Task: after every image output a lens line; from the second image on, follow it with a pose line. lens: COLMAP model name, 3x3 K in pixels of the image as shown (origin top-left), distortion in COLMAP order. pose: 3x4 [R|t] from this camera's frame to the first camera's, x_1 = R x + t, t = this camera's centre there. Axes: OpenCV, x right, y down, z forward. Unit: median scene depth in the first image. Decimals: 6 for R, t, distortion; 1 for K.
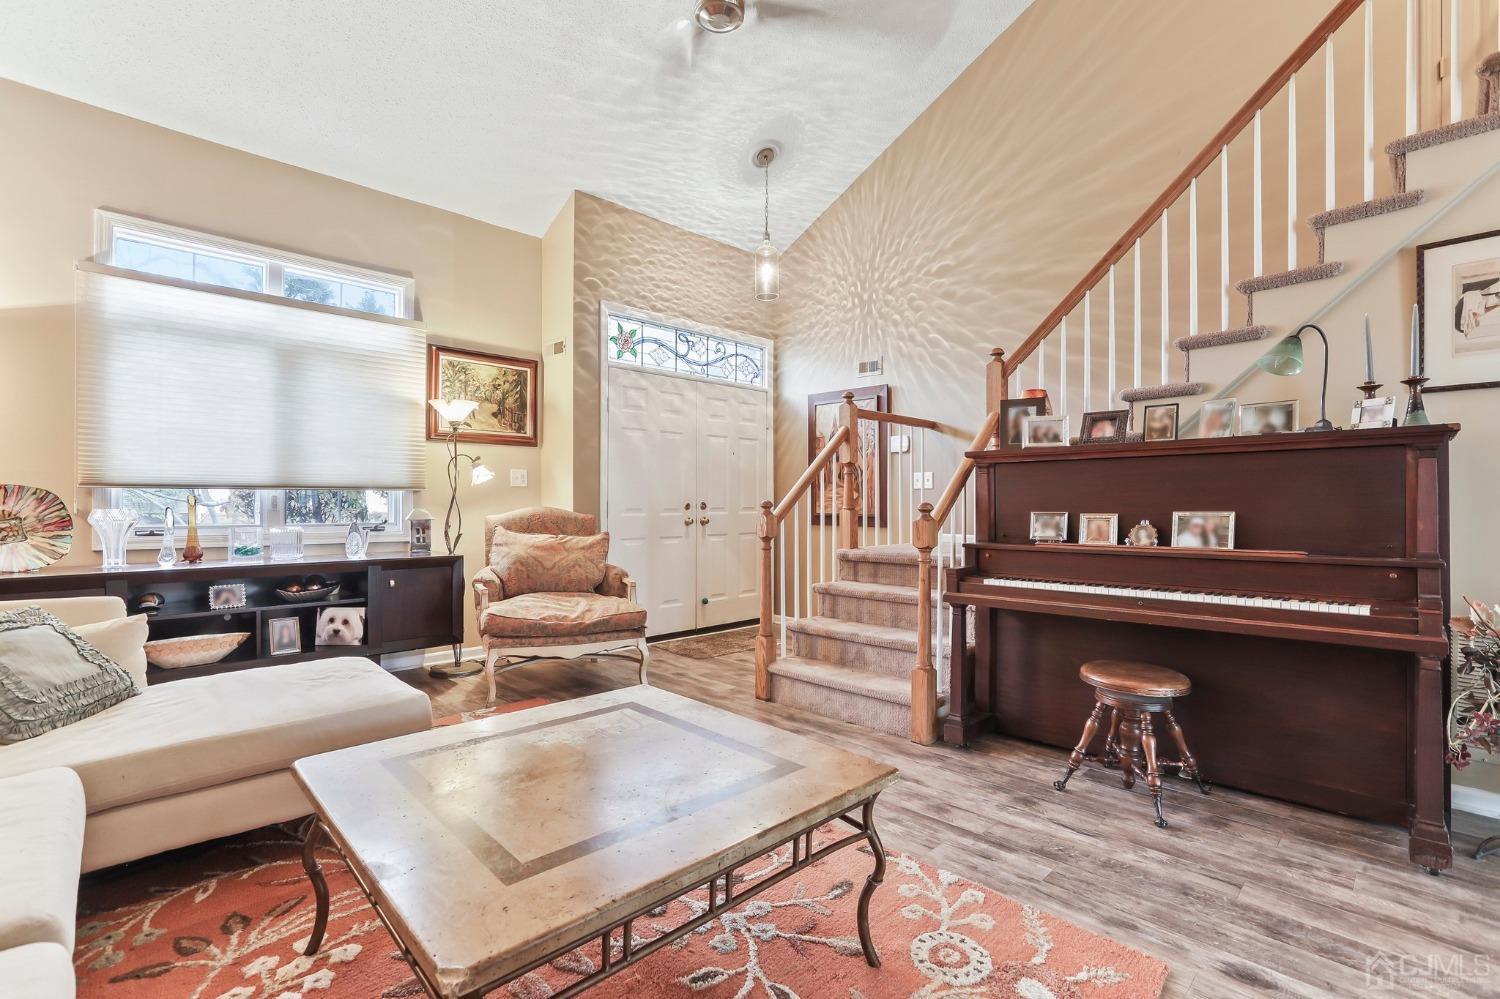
lens RADIAL K [[682.9, 0, 752.4], [0, 682.9, 499.7], [0, 0, 1]] dist [-0.040339, 0.017993]
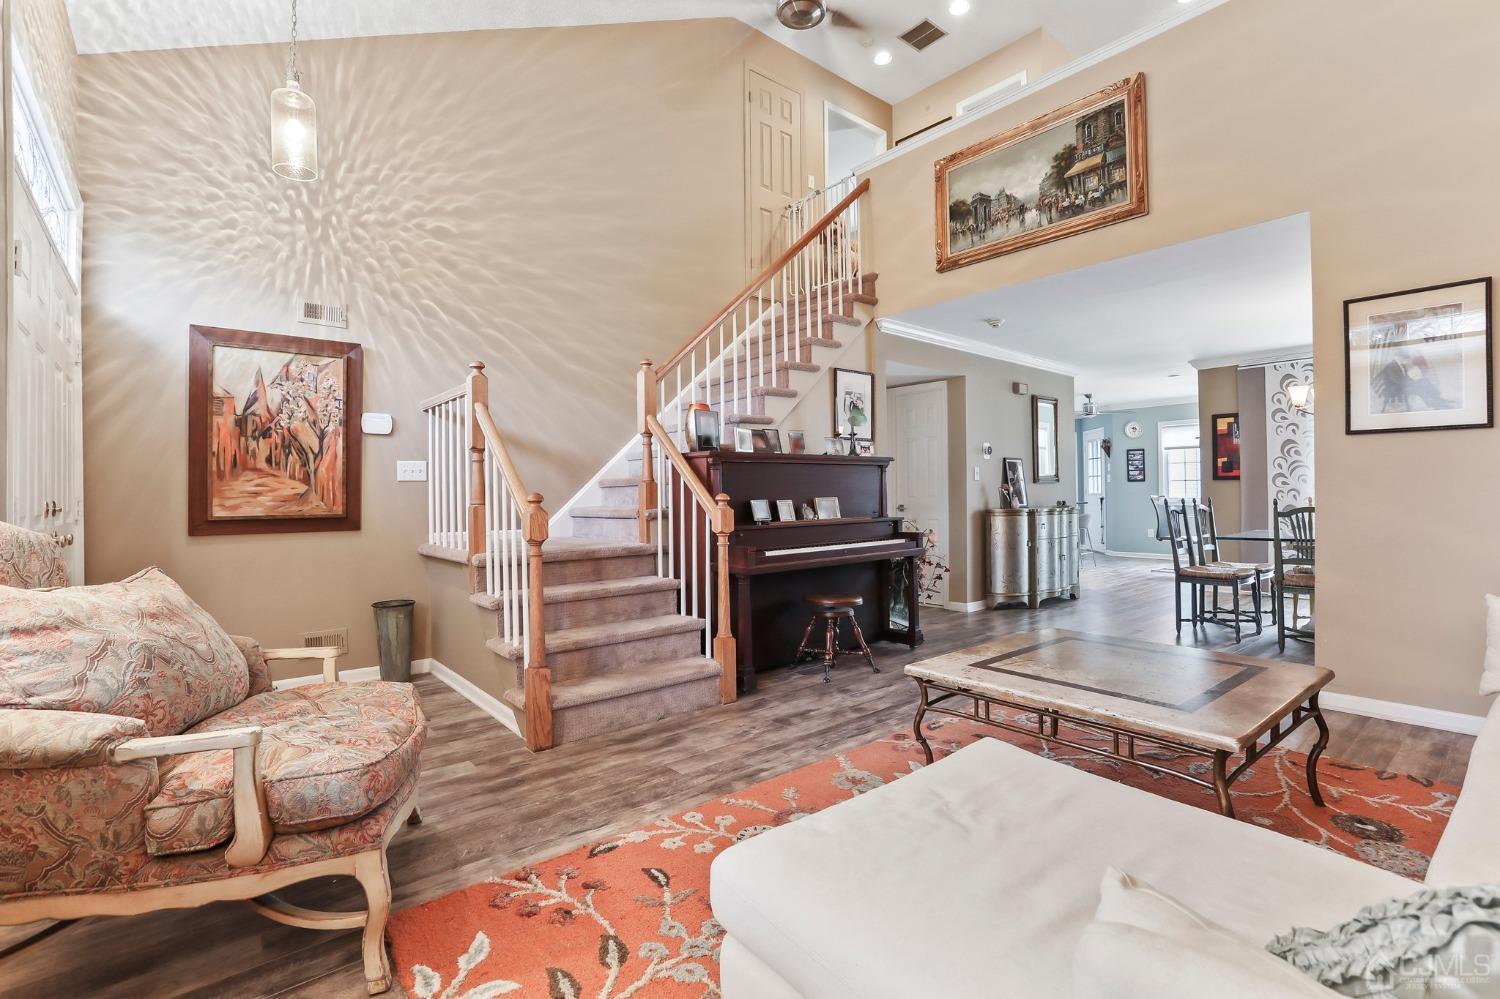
lens RADIAL K [[692.9, 0, 758.1], [0, 692.9, 487.2], [0, 0, 1]] dist [-0.021681, 0.000519]
pose [[0.088512, 0.005574, 0.996060, -0.570600], [0.008183, 0.999947, -0.006323, 0.000233], [-0.996042, 0.008710, 0.088461, 0.520251]]
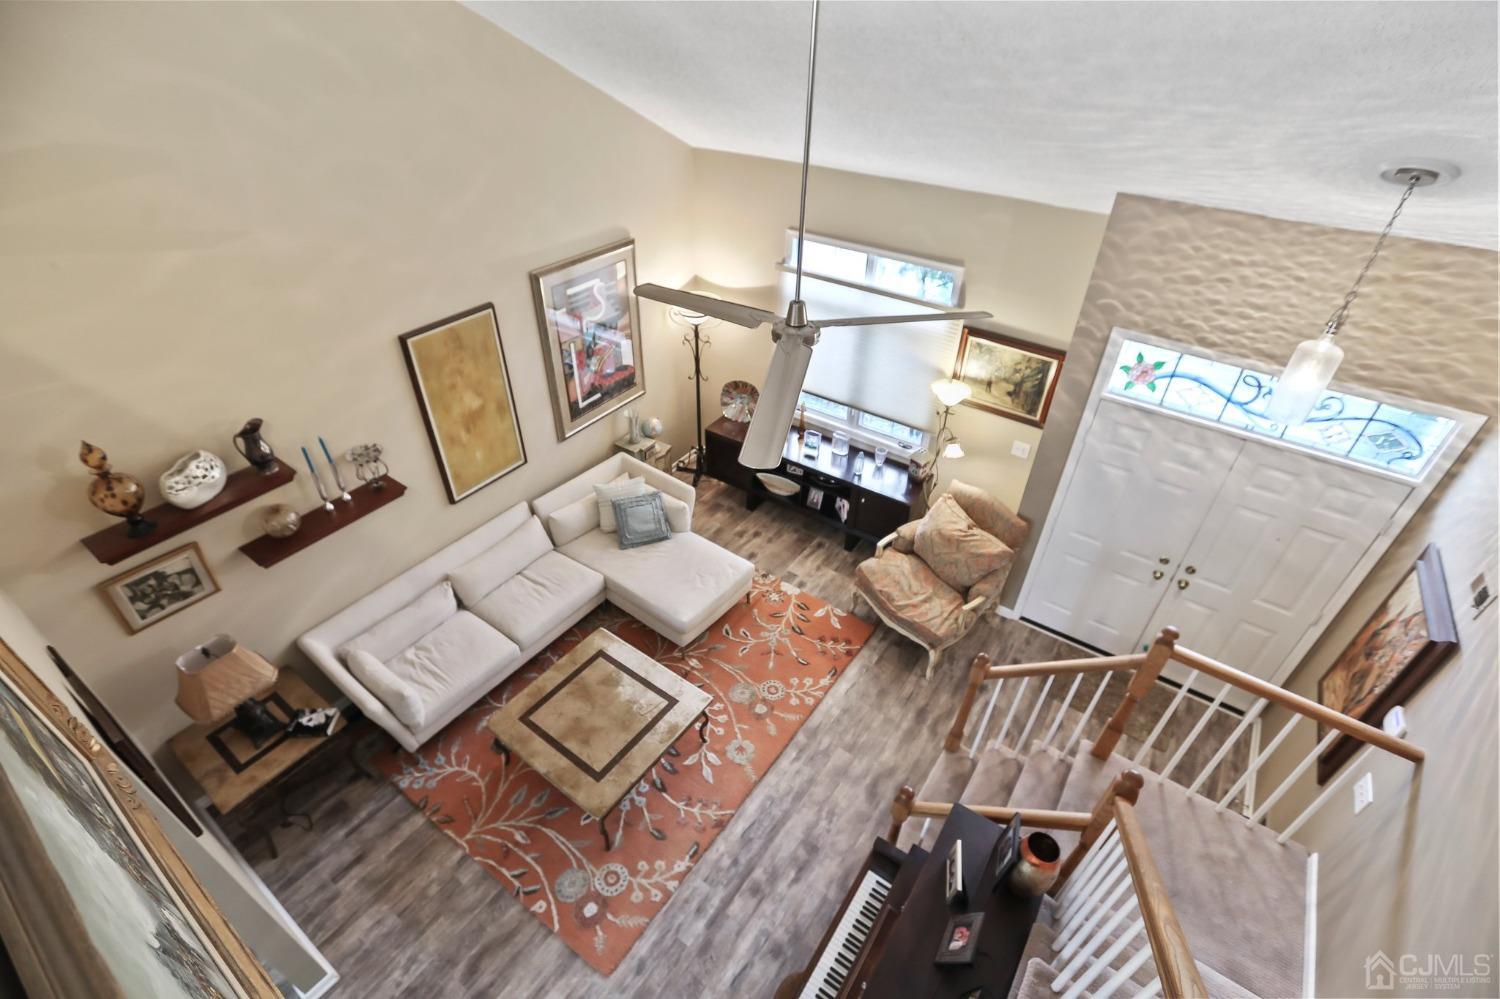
lens RADIAL K [[672.6, 0, 754.9], [0, 672.6, 504.2], [0, 0, 1]] dist [-0.038988, 0.000184]
pose [[0.178450, 0.600020, -0.779828, 0.463678], [-0.017083, 0.794319, 0.607261, -0.600372], [0.983801, -0.095044, 0.151996, 0.407445]]
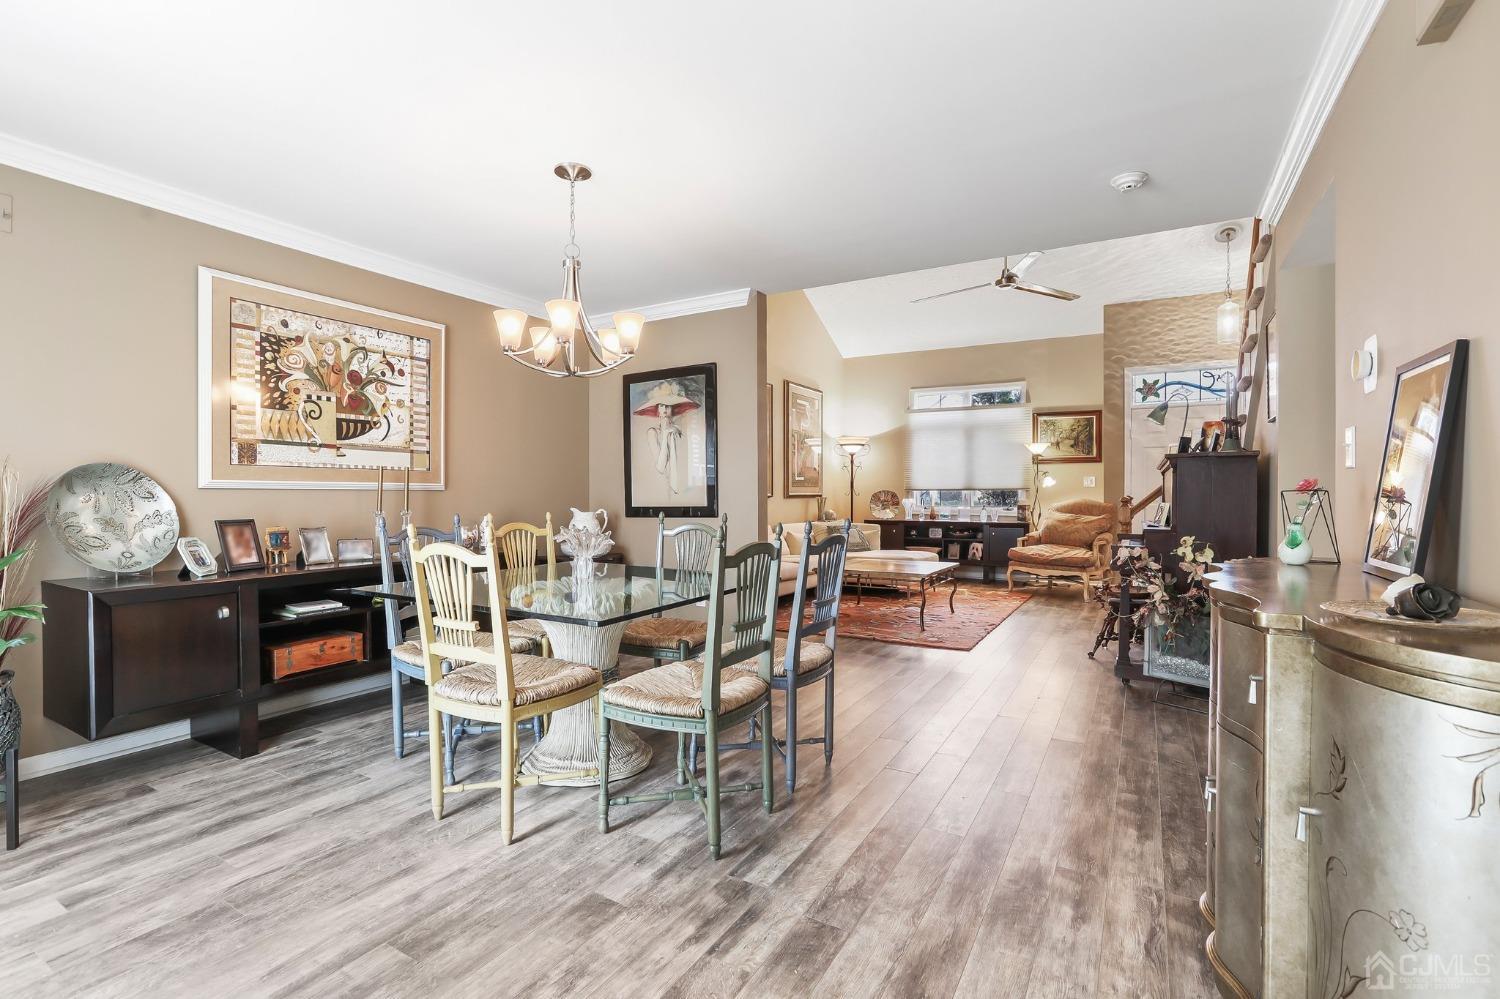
lens RADIAL K [[682.9, 0, 752.4], [0, 682.9, 499.7], [0, 0, 1]] dist [-0.040339, 0.017993]
pose [[0.258634, 0.006779, -0.965952, 1.047665], [0.003840, 0.999960, 0.008046, -0.004504], [0.965968, -0.005790, 0.258597, -0.235066]]
